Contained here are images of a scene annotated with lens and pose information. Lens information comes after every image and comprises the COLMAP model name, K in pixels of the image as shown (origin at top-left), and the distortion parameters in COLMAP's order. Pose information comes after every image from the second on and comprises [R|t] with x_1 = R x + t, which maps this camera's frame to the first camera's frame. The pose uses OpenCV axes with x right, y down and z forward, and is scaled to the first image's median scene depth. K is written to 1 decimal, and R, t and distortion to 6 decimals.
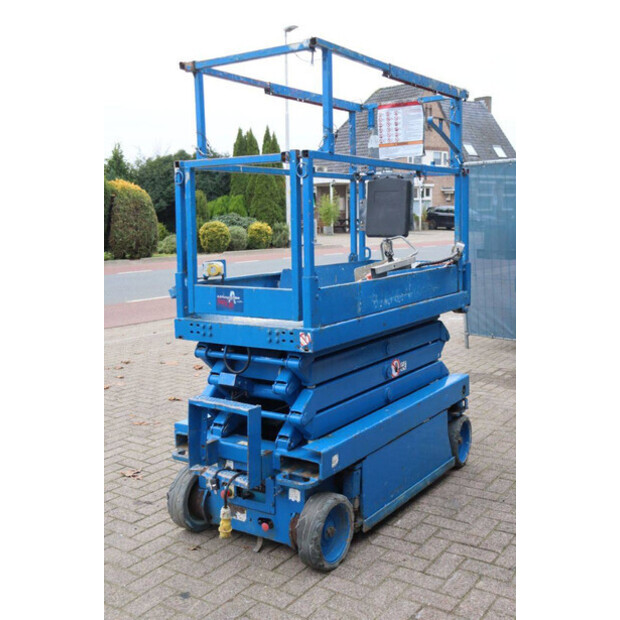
lens RADIAL K [[713.9, 0, 311.4], [0, 713.9, 308.4], [0, 0, 1]] dist [-0.008011, 0.000000]
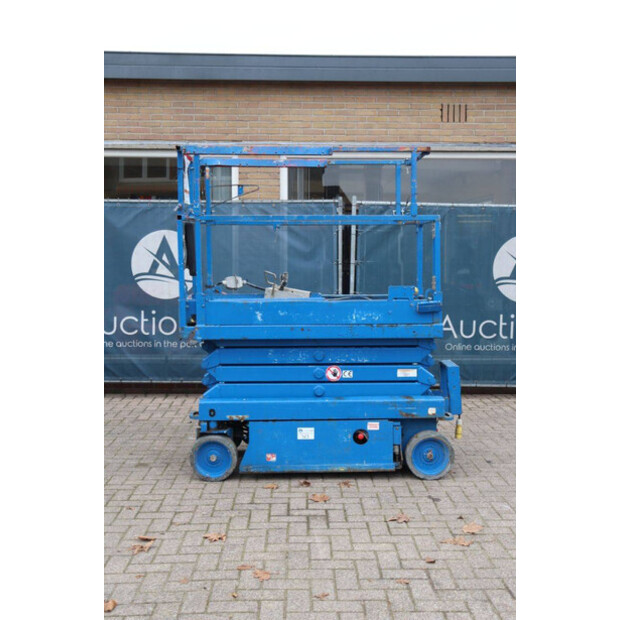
lens RADIAL K [[765.2, 0, 316.7], [0, 765.2, 307.6], [0, 0, 1]] dist [0.013316, 0.000000]
pose [[-0.587443, -0.033944, 0.808553, -1.283435], [0.115151, 0.985448, 0.125032, -0.239743], [-0.801031, 0.166555, -0.574986, 2.083984]]
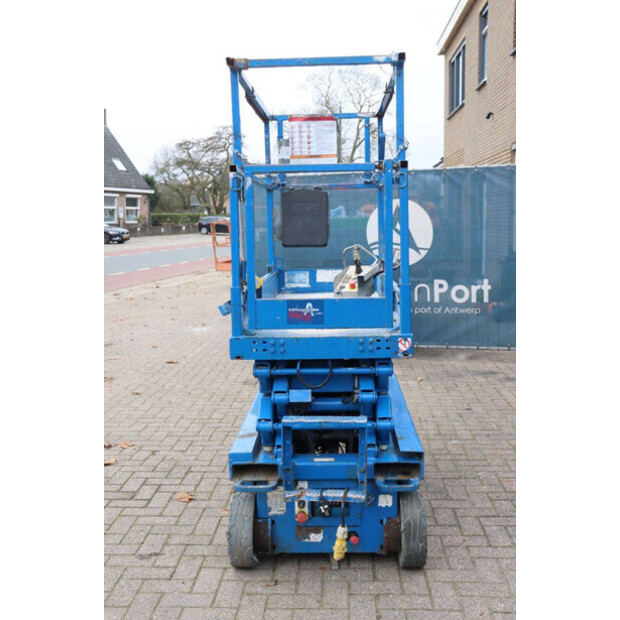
lens RADIAL K [[713.9, 0, 312.2], [0, 713.9, 308.8], [0, 0, 1]] dist [-0.008011, 0.000000]
pose [[0.852180, -0.059959, 0.519802, -0.575197], [0.069041, 0.997612, 0.001887, -0.016983], [-0.518674, 0.034279, 0.854285, 0.169158]]
